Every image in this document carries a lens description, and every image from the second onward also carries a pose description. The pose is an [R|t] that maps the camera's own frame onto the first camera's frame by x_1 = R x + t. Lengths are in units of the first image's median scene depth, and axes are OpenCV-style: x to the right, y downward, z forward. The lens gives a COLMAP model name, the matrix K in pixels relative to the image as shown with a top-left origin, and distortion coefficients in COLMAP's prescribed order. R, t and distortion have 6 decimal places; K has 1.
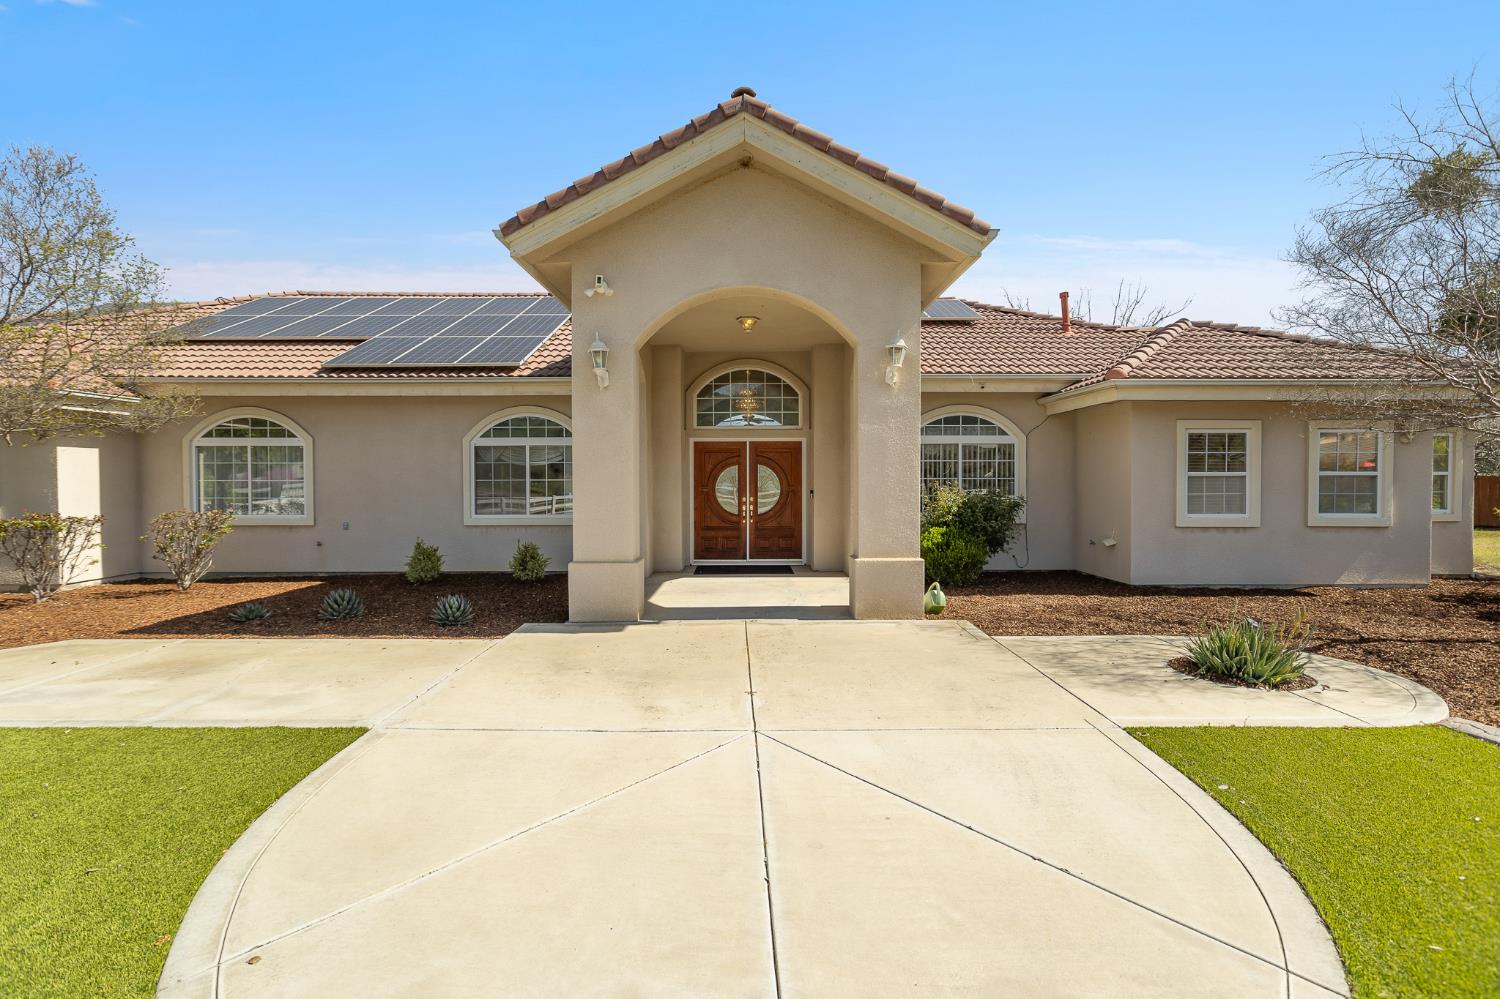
lens RADIAL K [[677.3, 0, 746.6], [0, 677.3, 493.0], [0, 0, 1]] dist [-0.002342, 0.000392]
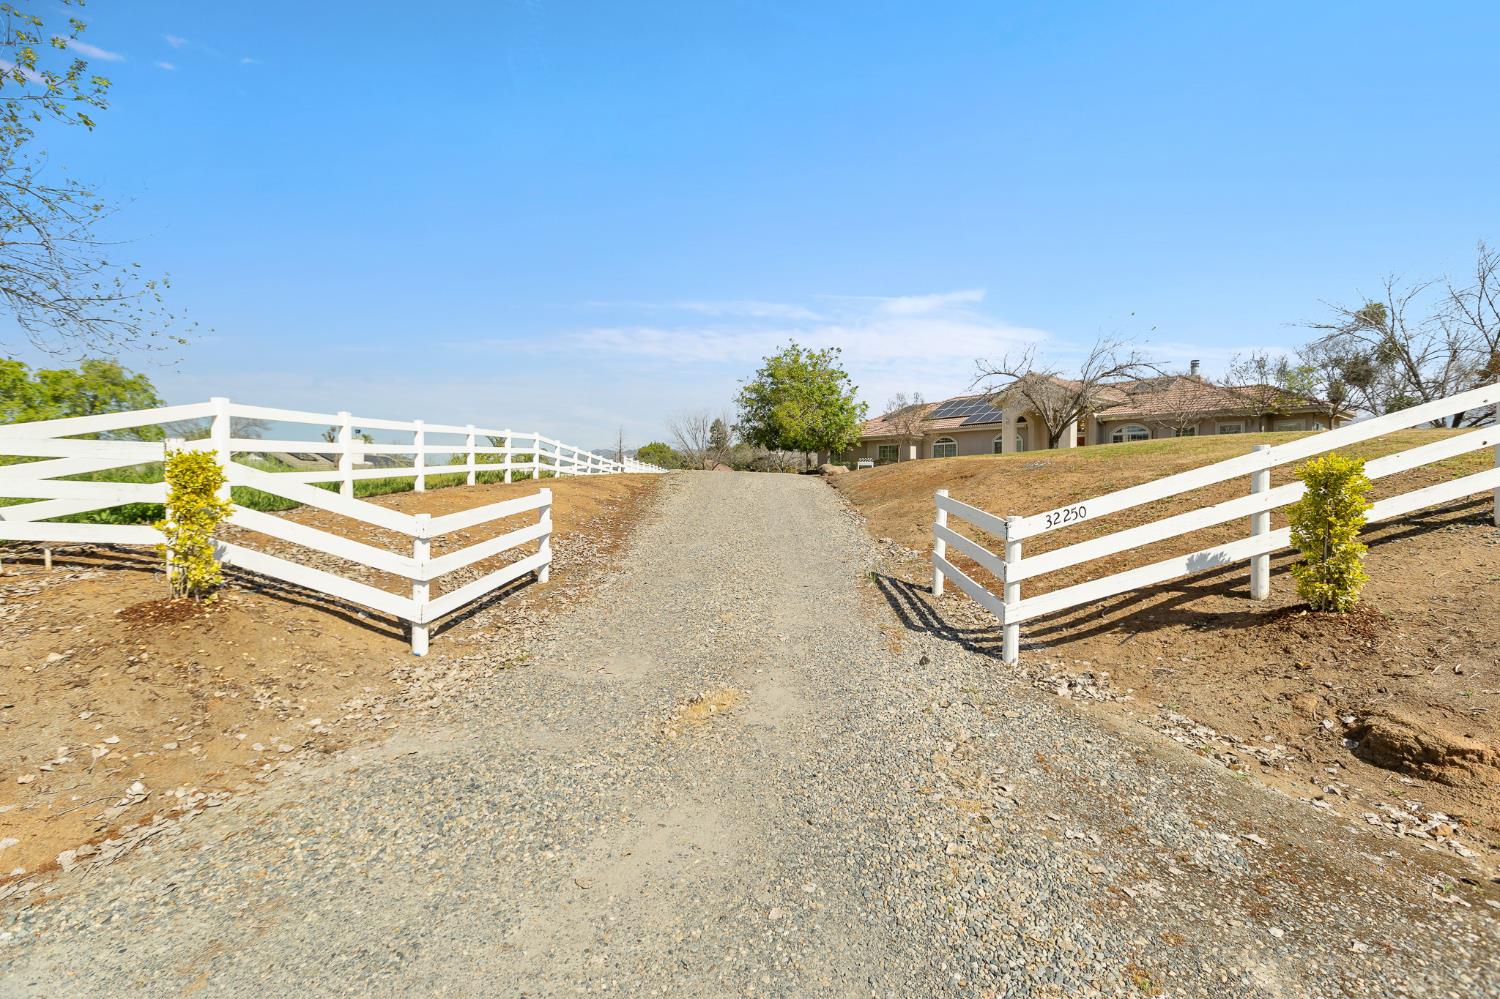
lens RADIAL K [[677.3, 0, 751.7], [0, 677.3, 496.1], [0, 0, 1]] dist [-0.002342, 0.000392]
pose [[0.640987, 0.013994, -0.767424, 1.697435], [-0.021343, 0.999772, 0.000404, 0.270384], [0.767255, 0.016120, 0.641140, -2.563671]]
